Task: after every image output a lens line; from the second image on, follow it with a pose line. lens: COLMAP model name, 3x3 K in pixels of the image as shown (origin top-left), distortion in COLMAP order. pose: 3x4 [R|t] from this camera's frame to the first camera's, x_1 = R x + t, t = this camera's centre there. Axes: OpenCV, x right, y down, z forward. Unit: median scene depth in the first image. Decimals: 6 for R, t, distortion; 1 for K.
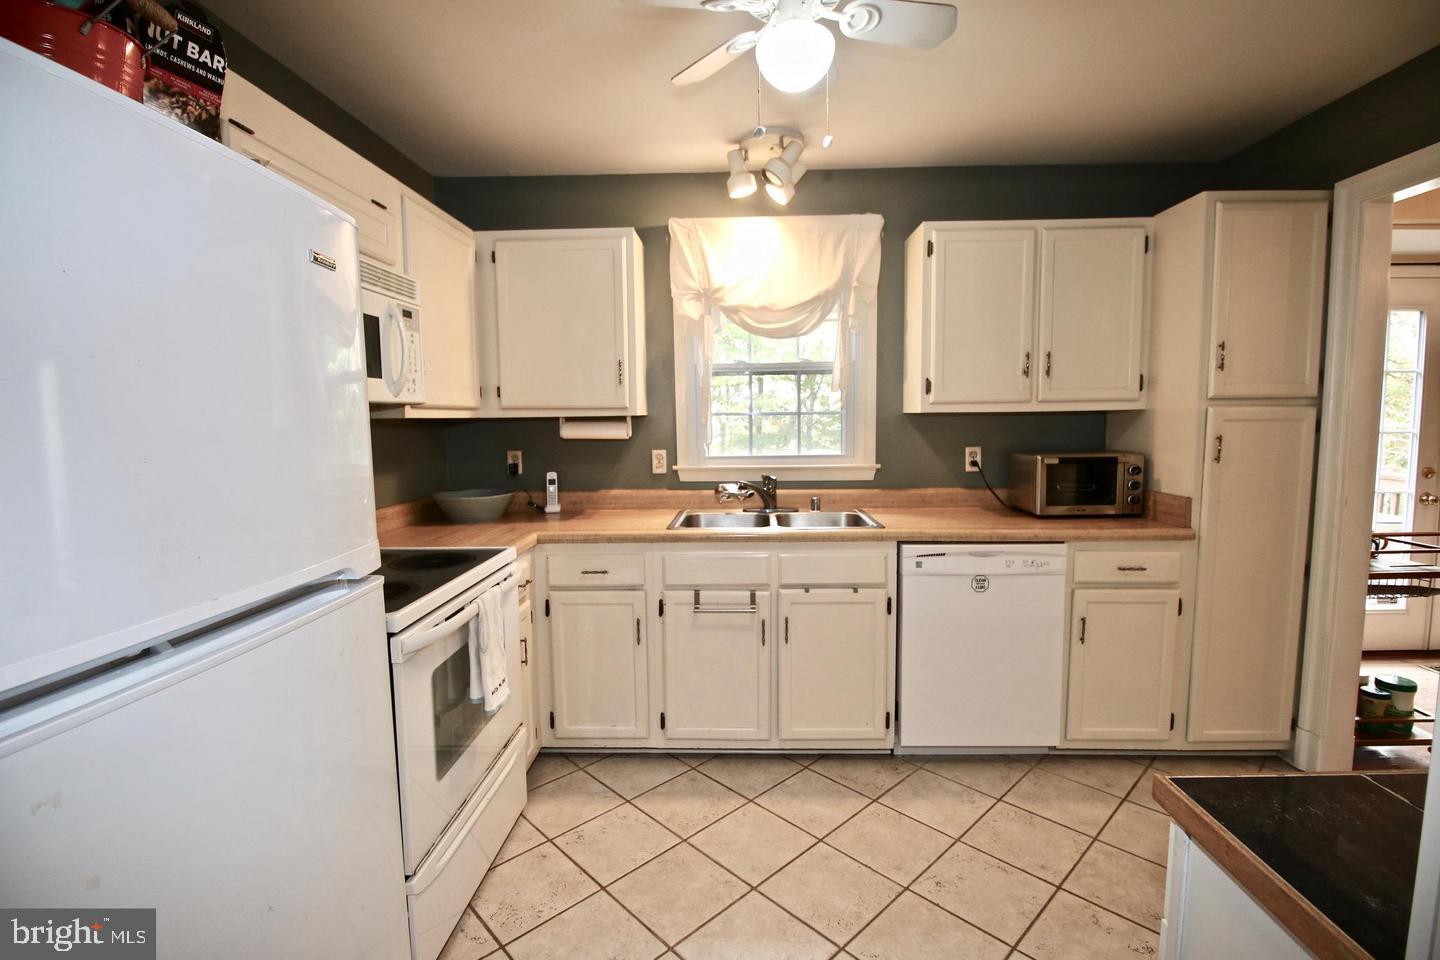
lens RADIAL K [[659.7, 0, 722.3], [0, 659.7, 478.1], [0, 0, 1]] dist [0.002762, -0.014304]
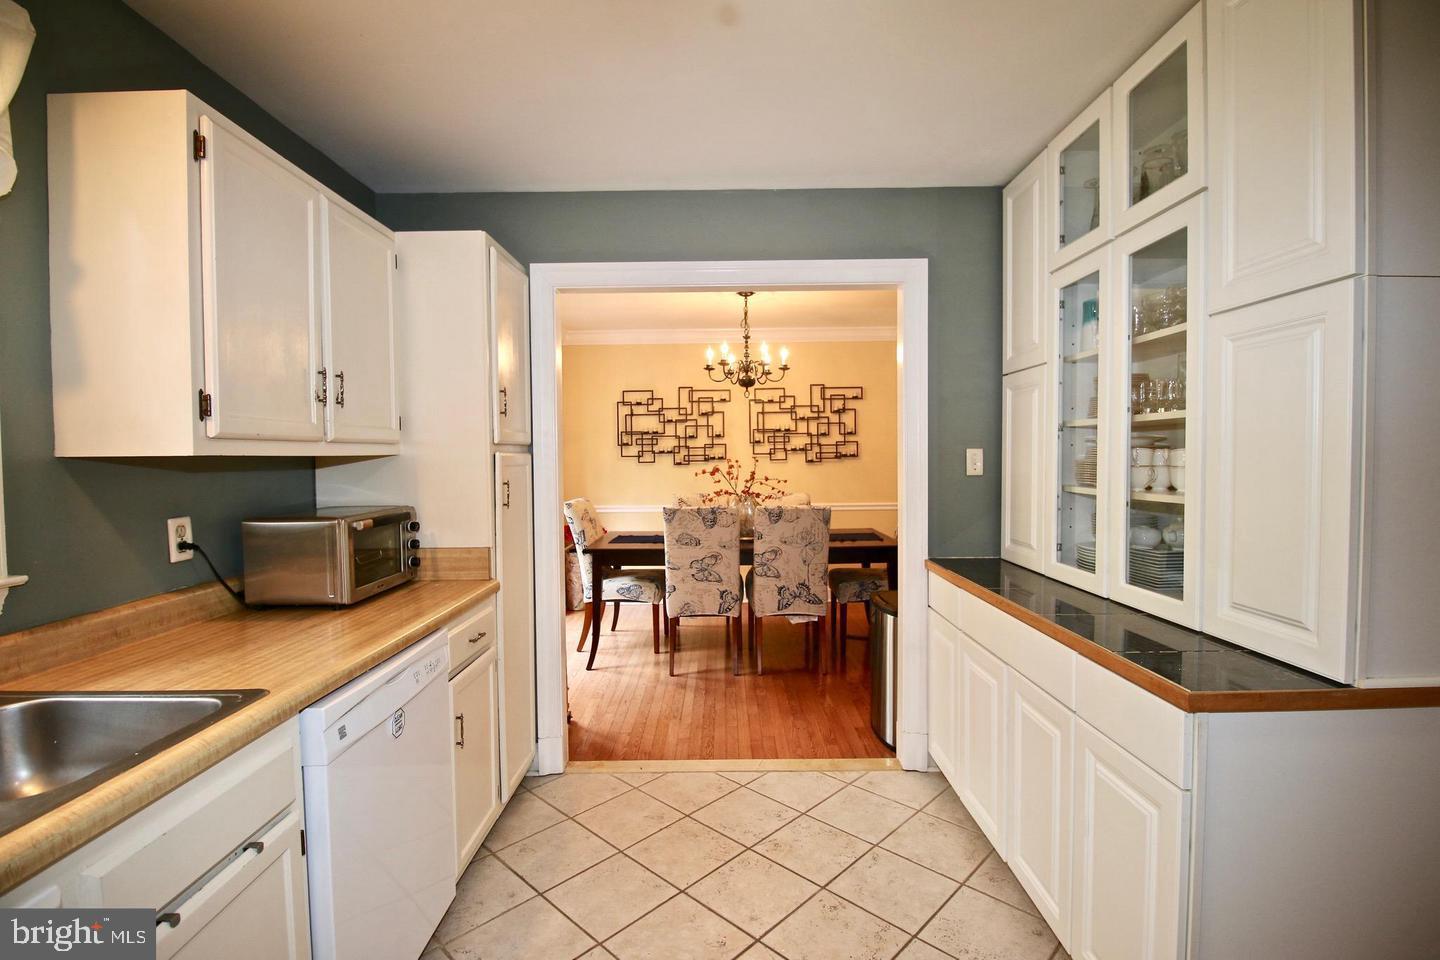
lens RADIAL K [[659.7, 0, 722.3], [0, 659.7, 478.1], [0, 0, 1]] dist [0.002762, -0.014304]
pose [[-0.036584, -0.021035, 0.999109, -0.226763], [0.104892, 0.994175, 0.024772, -0.052166], [-0.993811, 0.105705, -0.034165, 0.622783]]
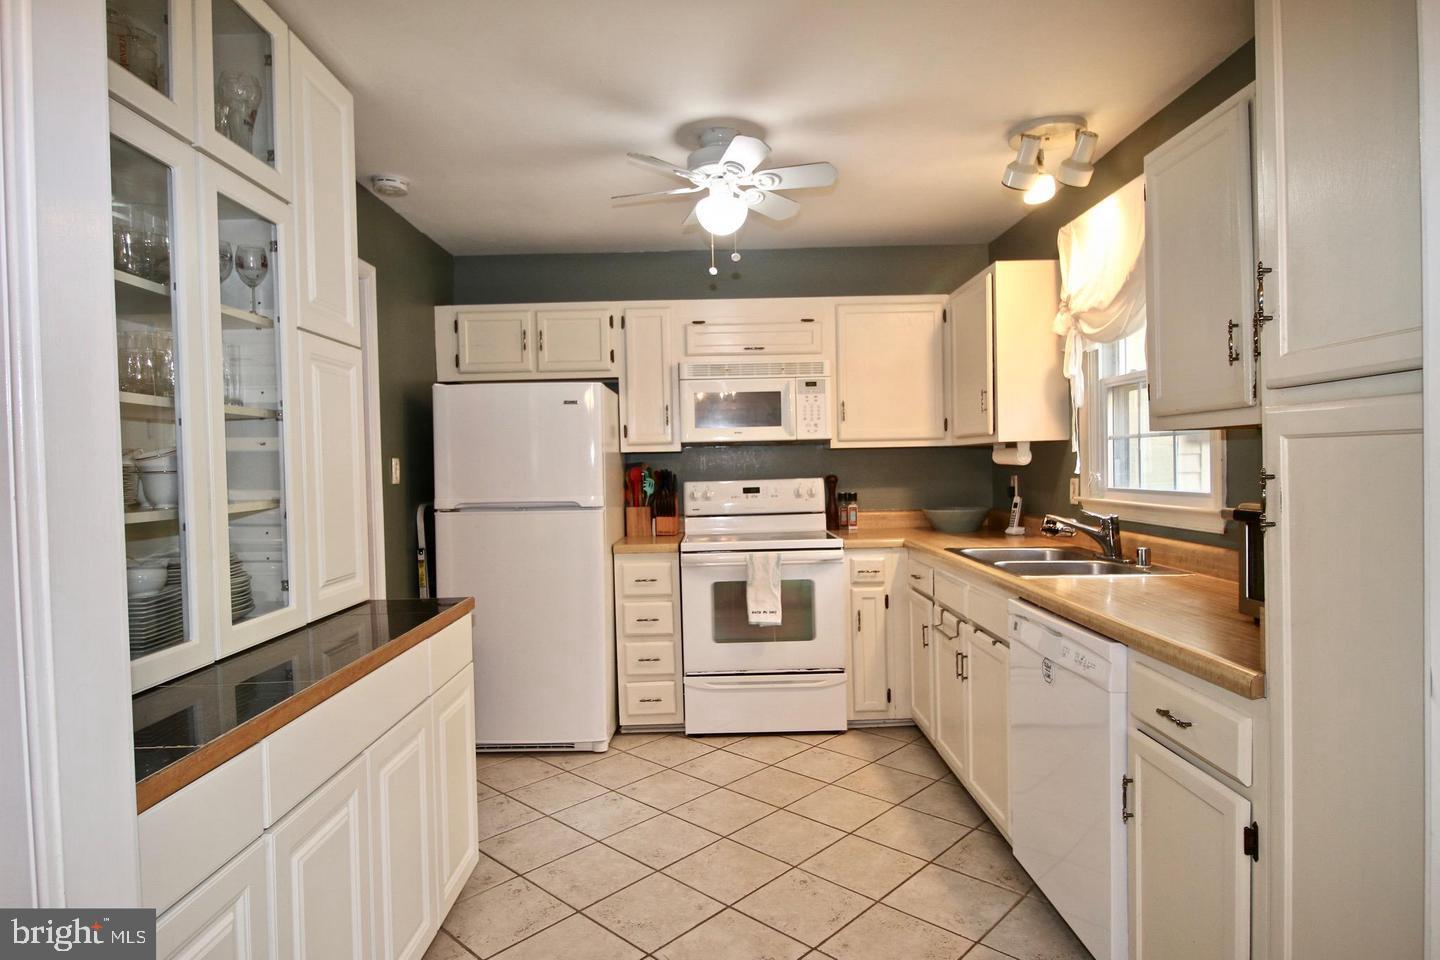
lens RADIAL K [[808.6, 0, 720.0], [0, 808.6, 480.0], [0, 0, 1]] dist [0.004237, 0.000164]
pose [[0.043344, 0.031301, -0.998570, 1.131421], [-0.072260, 0.996990, 0.028115, -0.040941], [0.996444, 0.070938, 0.045475, 0.533869]]
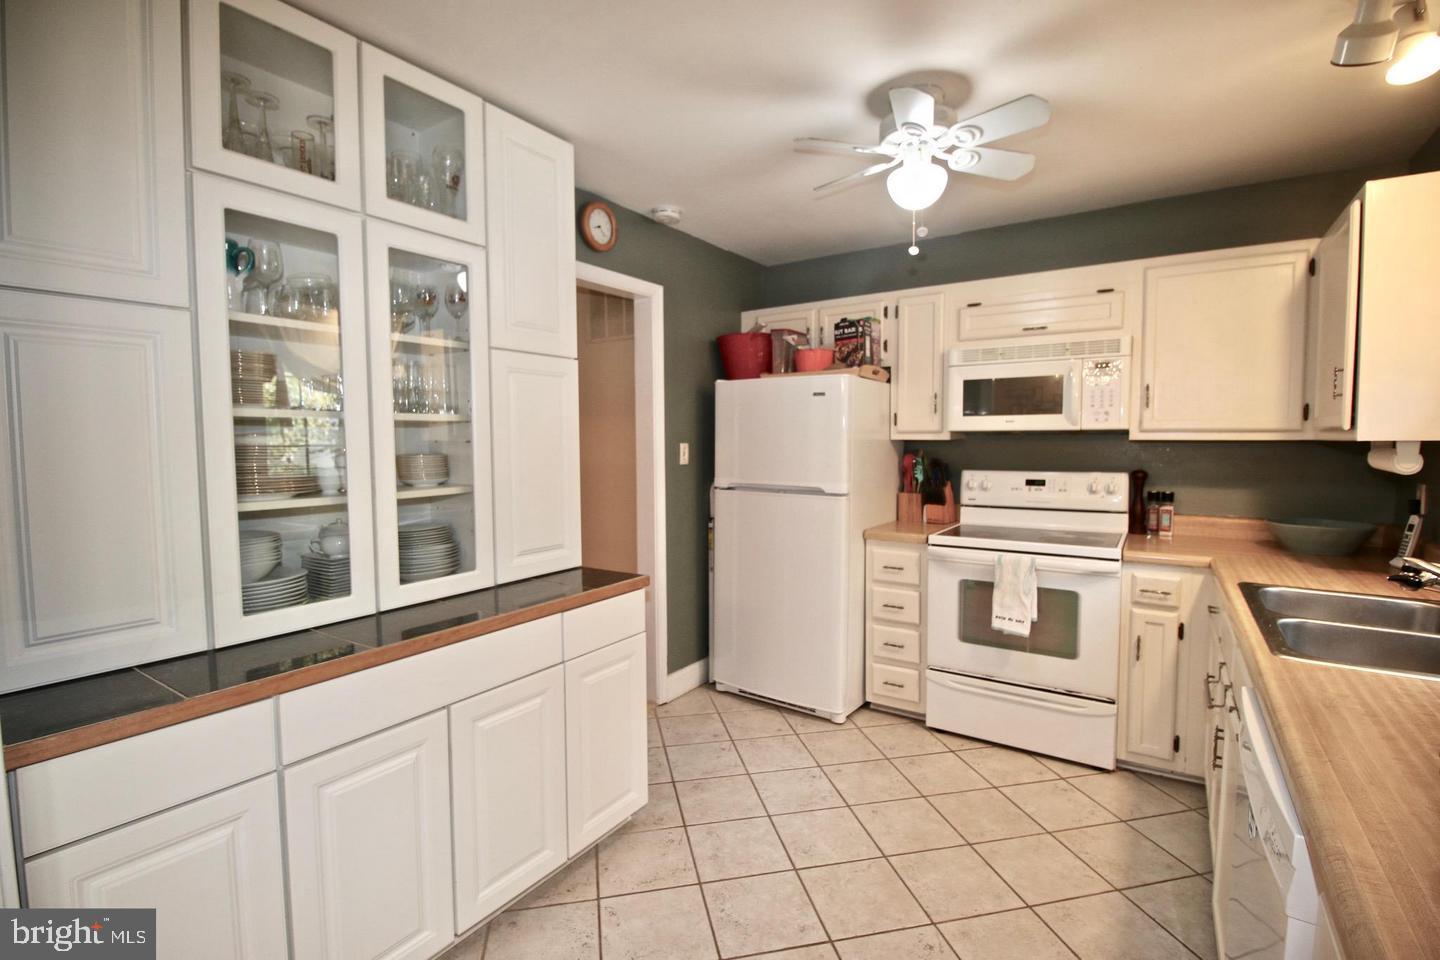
lens RADIAL K [[659.7, 0, 722.3], [0, 659.7, 478.1], [0, 0, 1]] dist [0.002762, -0.014304]
pose [[-0.528151, 0.066614, -0.846534, 0.863345], [-0.068859, 0.990275, 0.120886, -0.095541], [0.846354, 0.122138, -0.518428, 0.811502]]
